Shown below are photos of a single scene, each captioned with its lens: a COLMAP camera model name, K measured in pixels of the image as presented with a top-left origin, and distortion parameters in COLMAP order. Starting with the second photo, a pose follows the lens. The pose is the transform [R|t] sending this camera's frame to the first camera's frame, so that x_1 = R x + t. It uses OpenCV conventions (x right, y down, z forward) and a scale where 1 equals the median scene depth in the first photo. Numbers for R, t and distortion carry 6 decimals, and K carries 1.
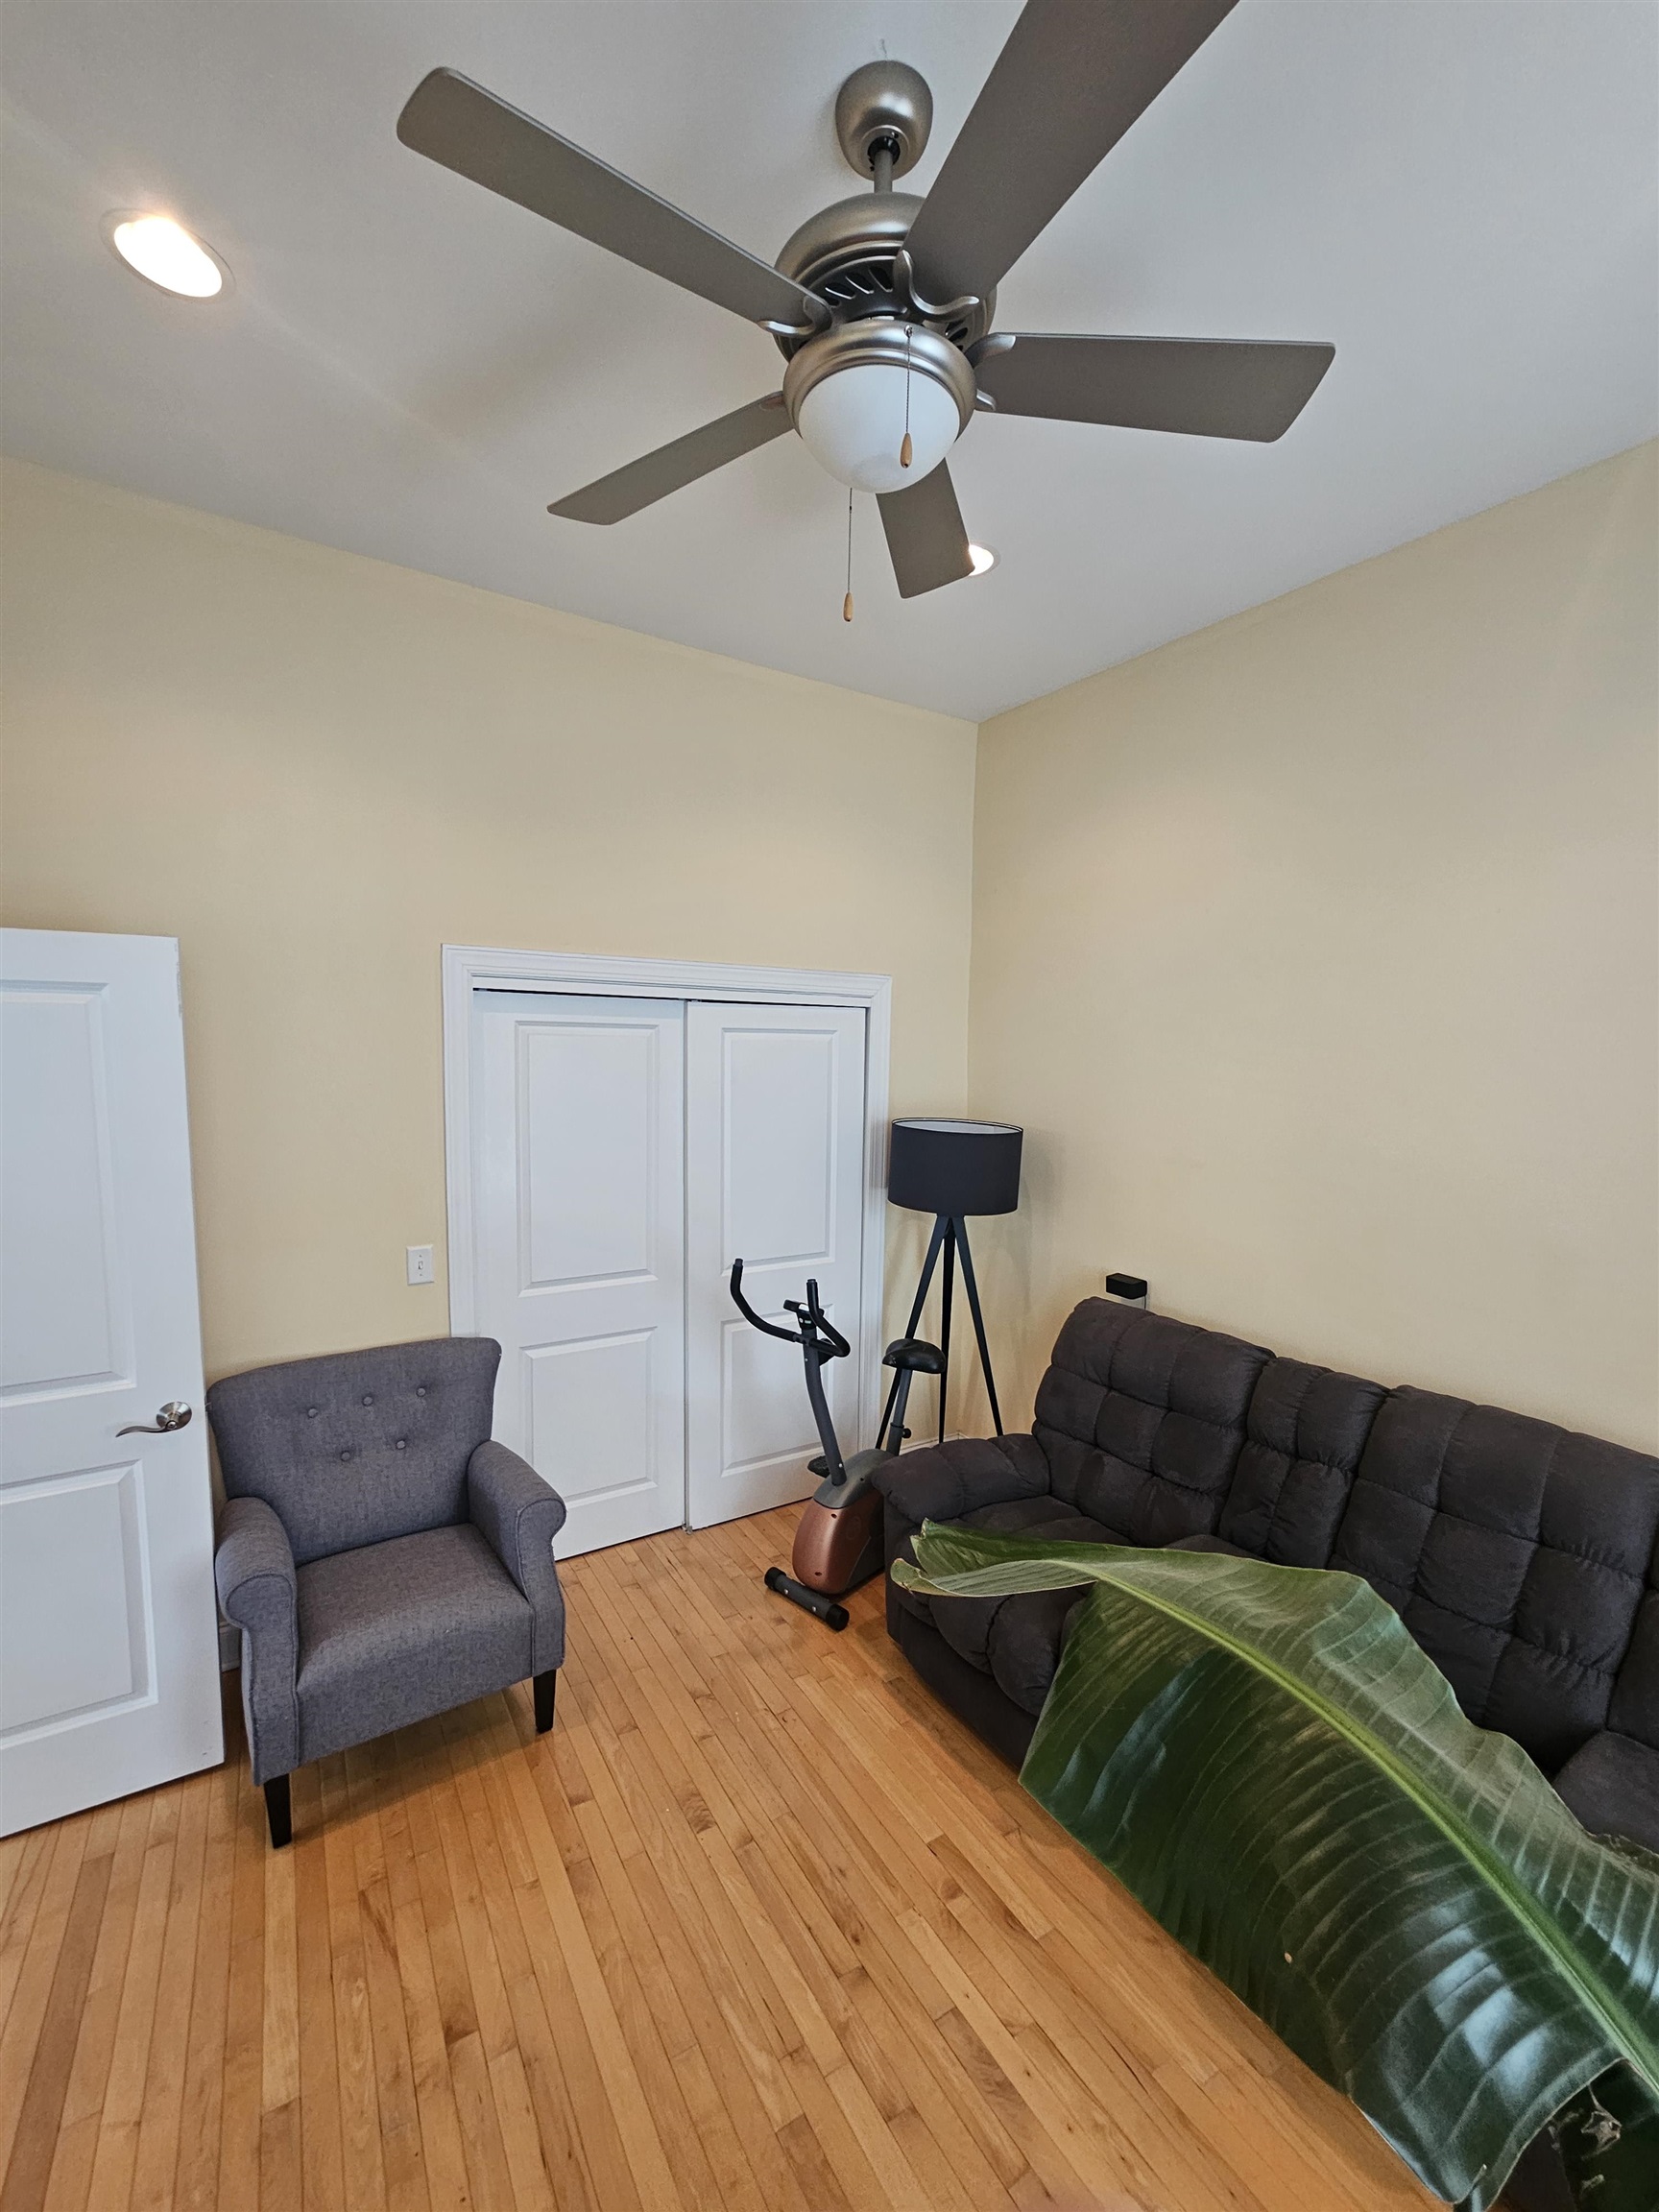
lens RADIAL K [[887.0, 0, 836.6], [0, 887.0, 1141.4], [0, 0, 1]] dist [-0.000911, -0.000209]
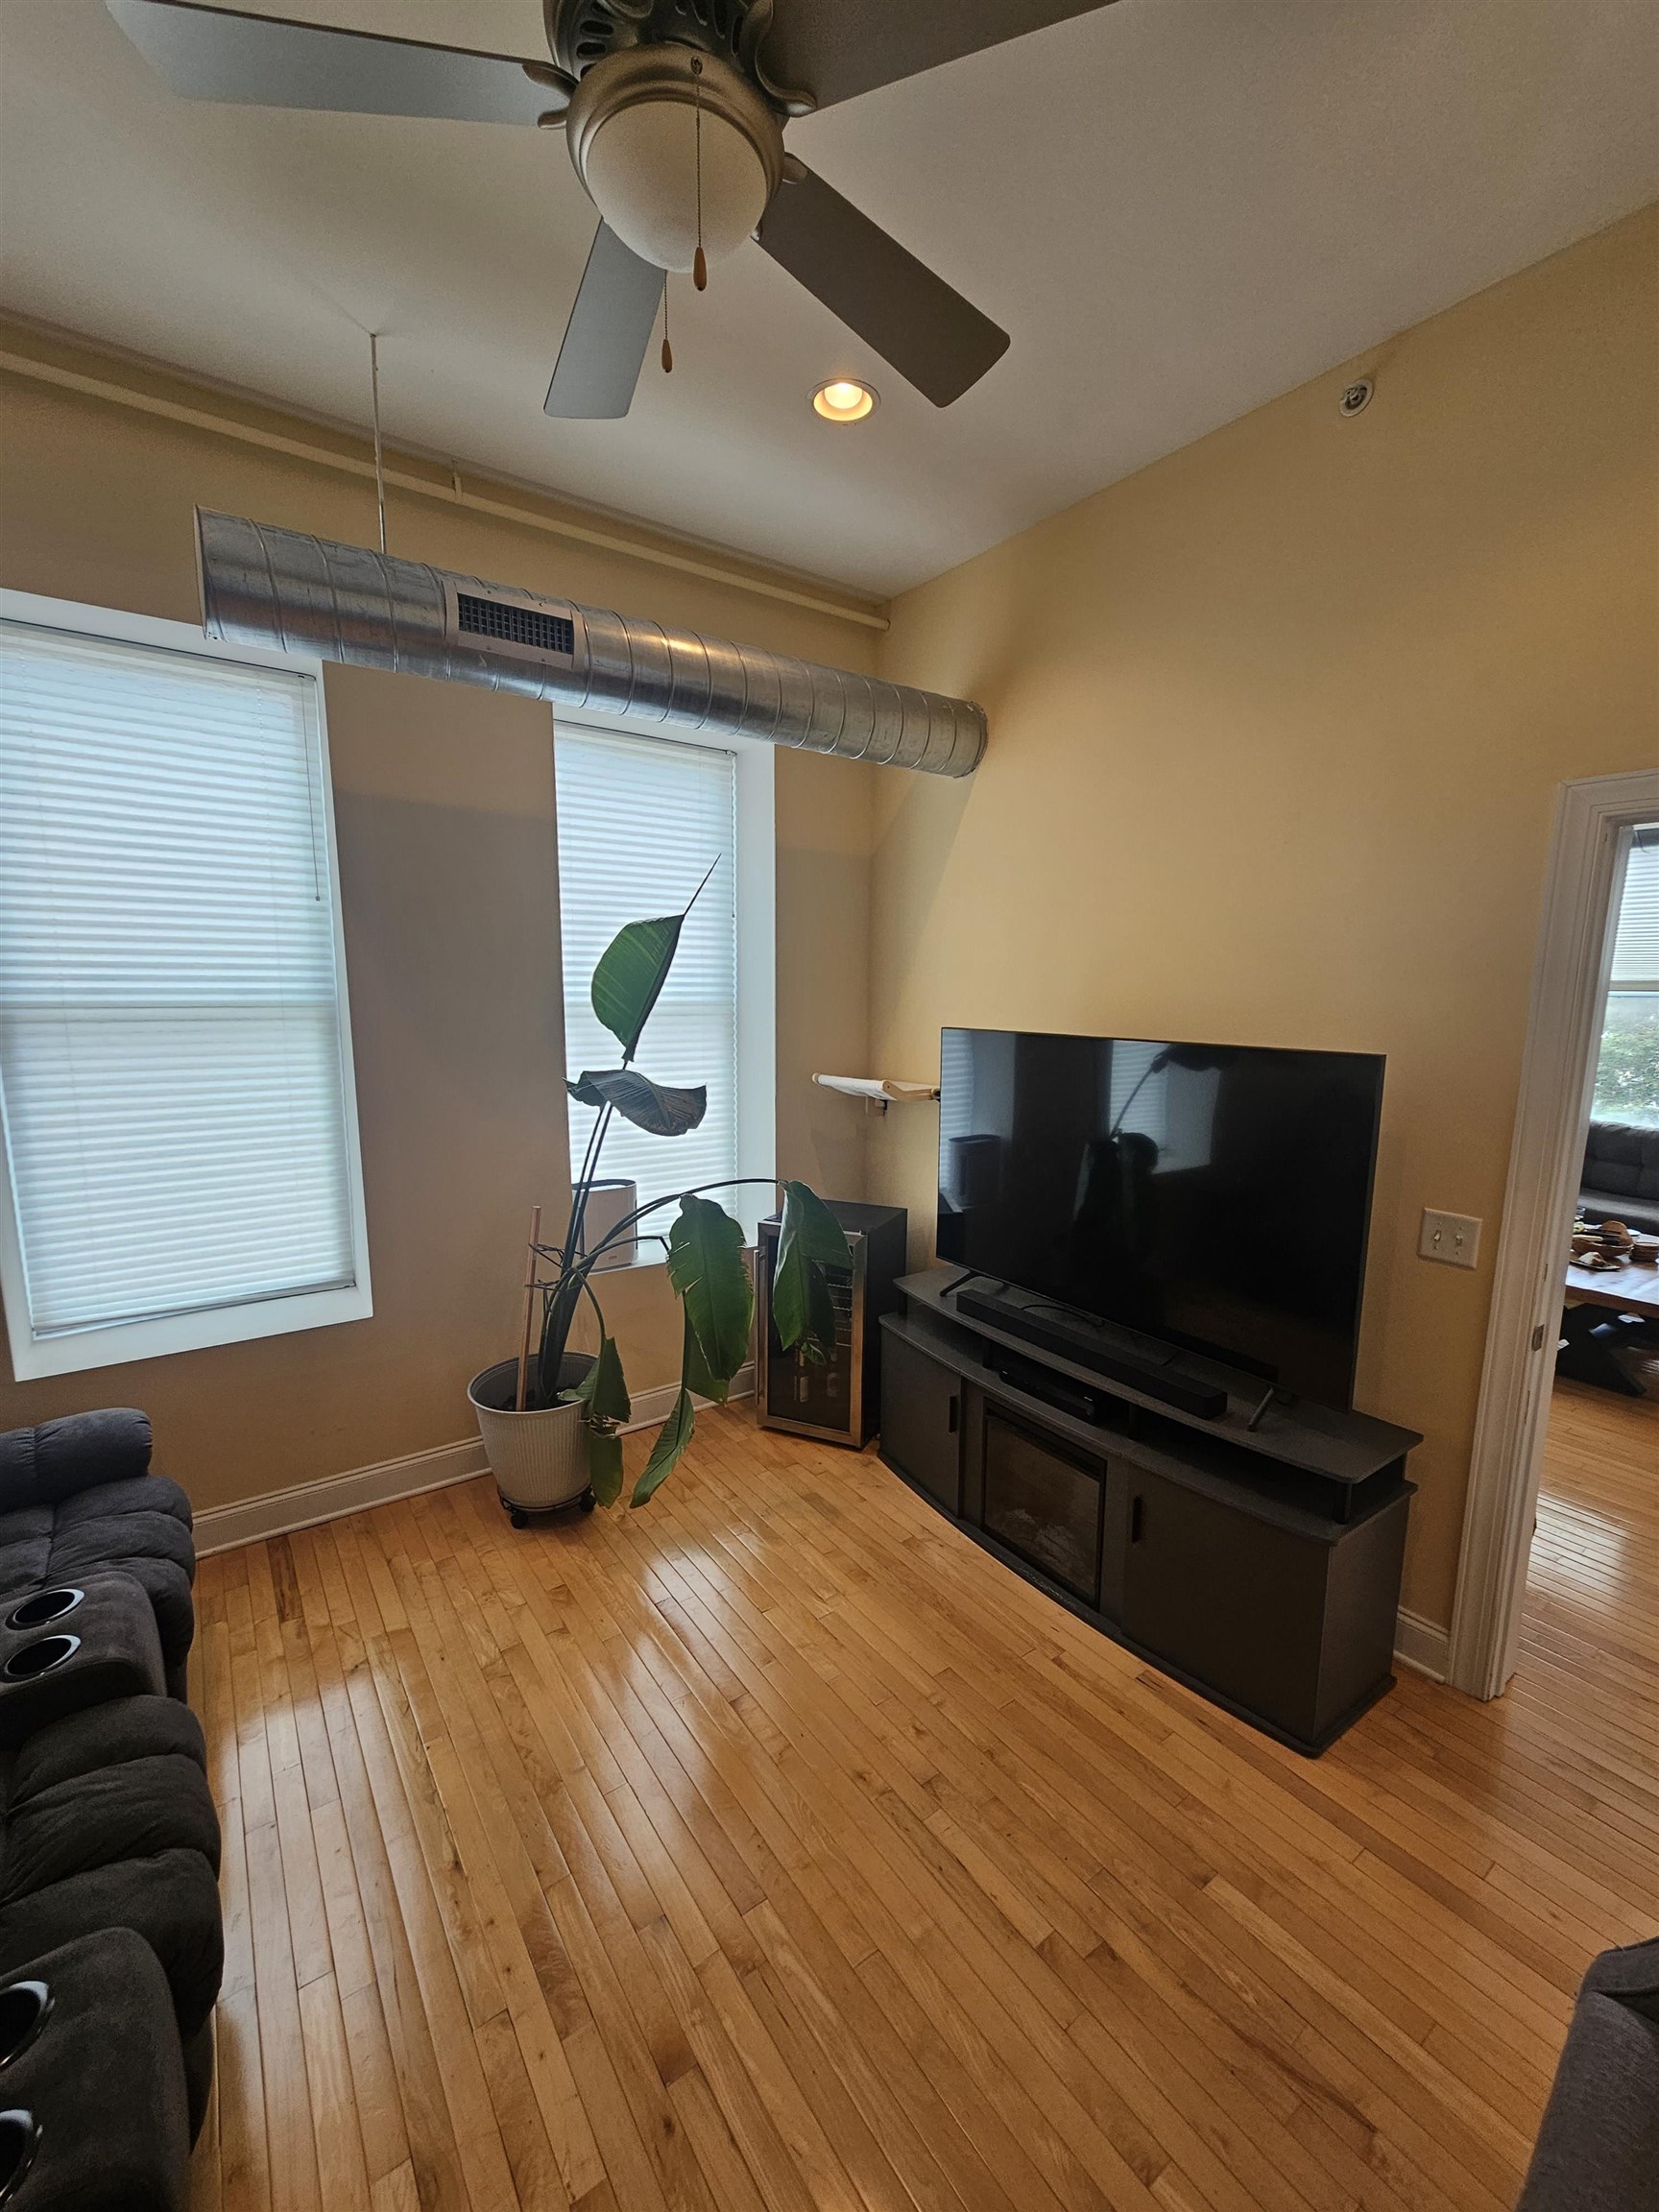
lens RADIAL K [[903.2, 0, 828.0], [0, 903.2, 1129.5], [0, 0, 1]] dist [-0.000807, 0.000267]
pose [[-0.998445, -0.015217, -0.053637, -0.057167], [-0.027965, 0.968948, 0.245679, -0.084549], [0.048233, 0.246796, -0.967866, 1.534422]]
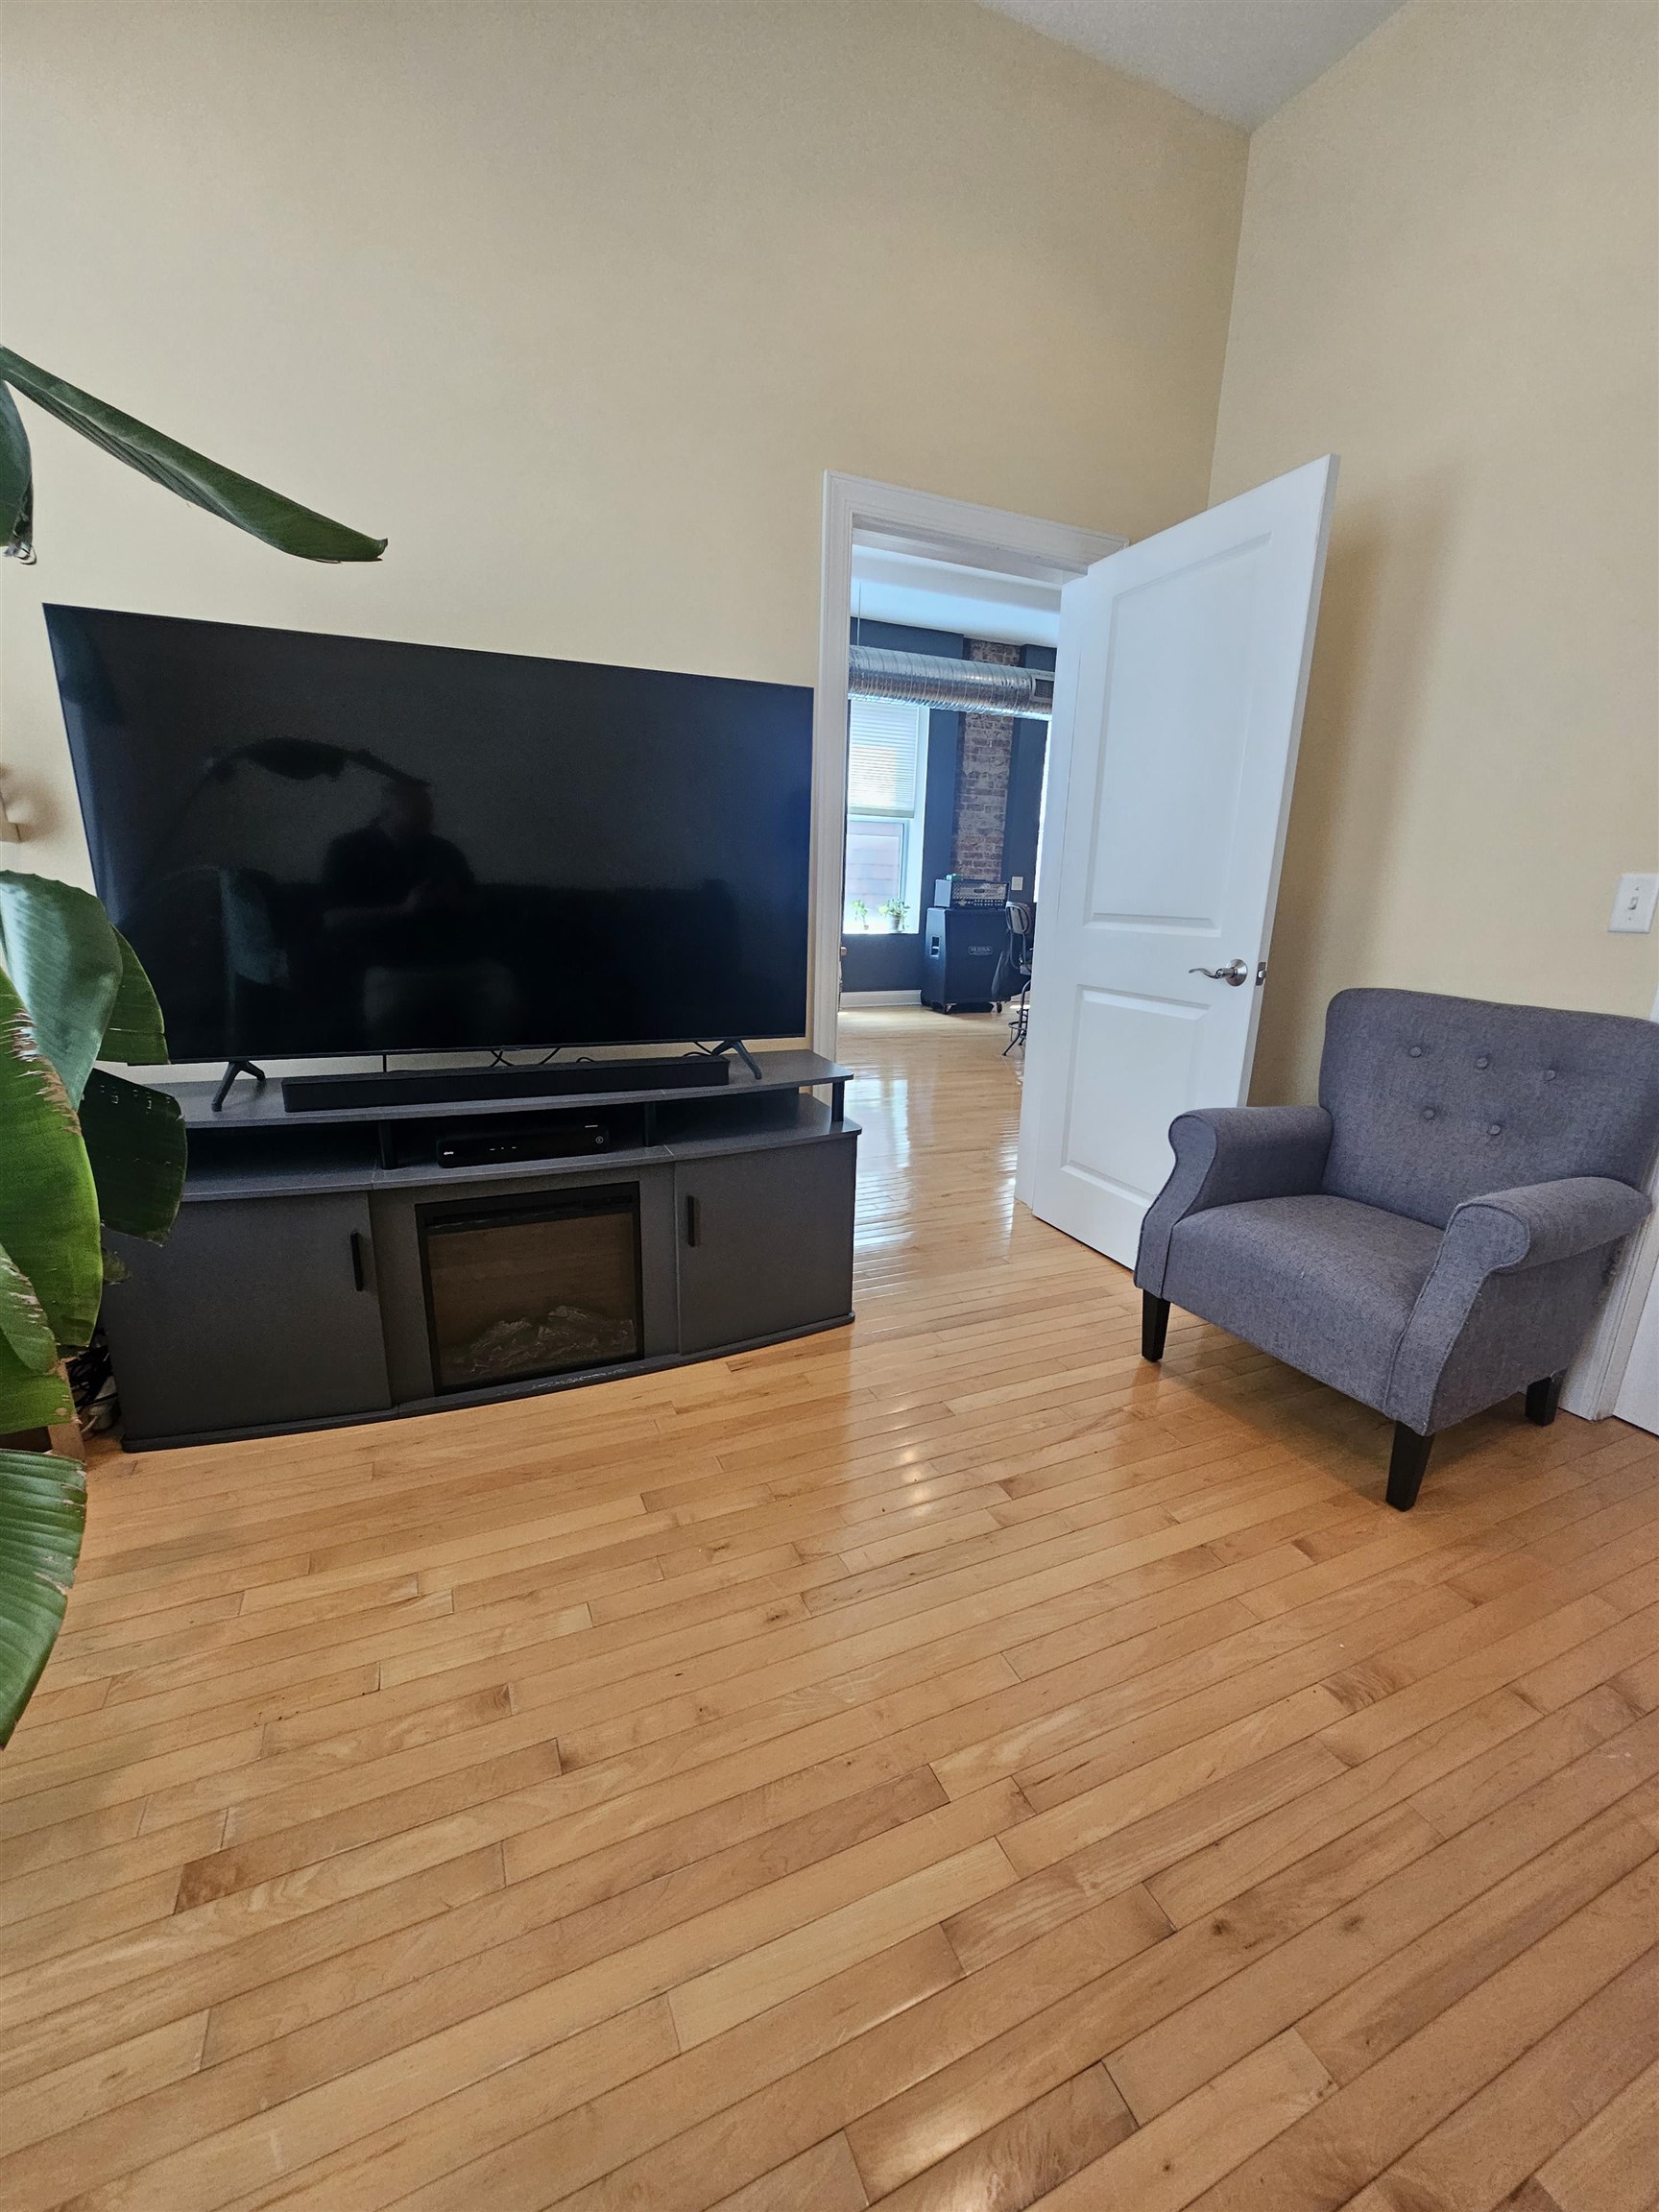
lens RADIAL K [[903.2, 0, 828.0], [0, 903.2, 1129.5], [0, 0, 1]] dist [-0.000807, 0.000267]
pose [[-0.137296, 0.239307, -0.961188, 0.481070], [-0.126012, 0.958273, 0.256581, 0.311267], [0.982482, 0.156349, -0.101411, 0.743462]]
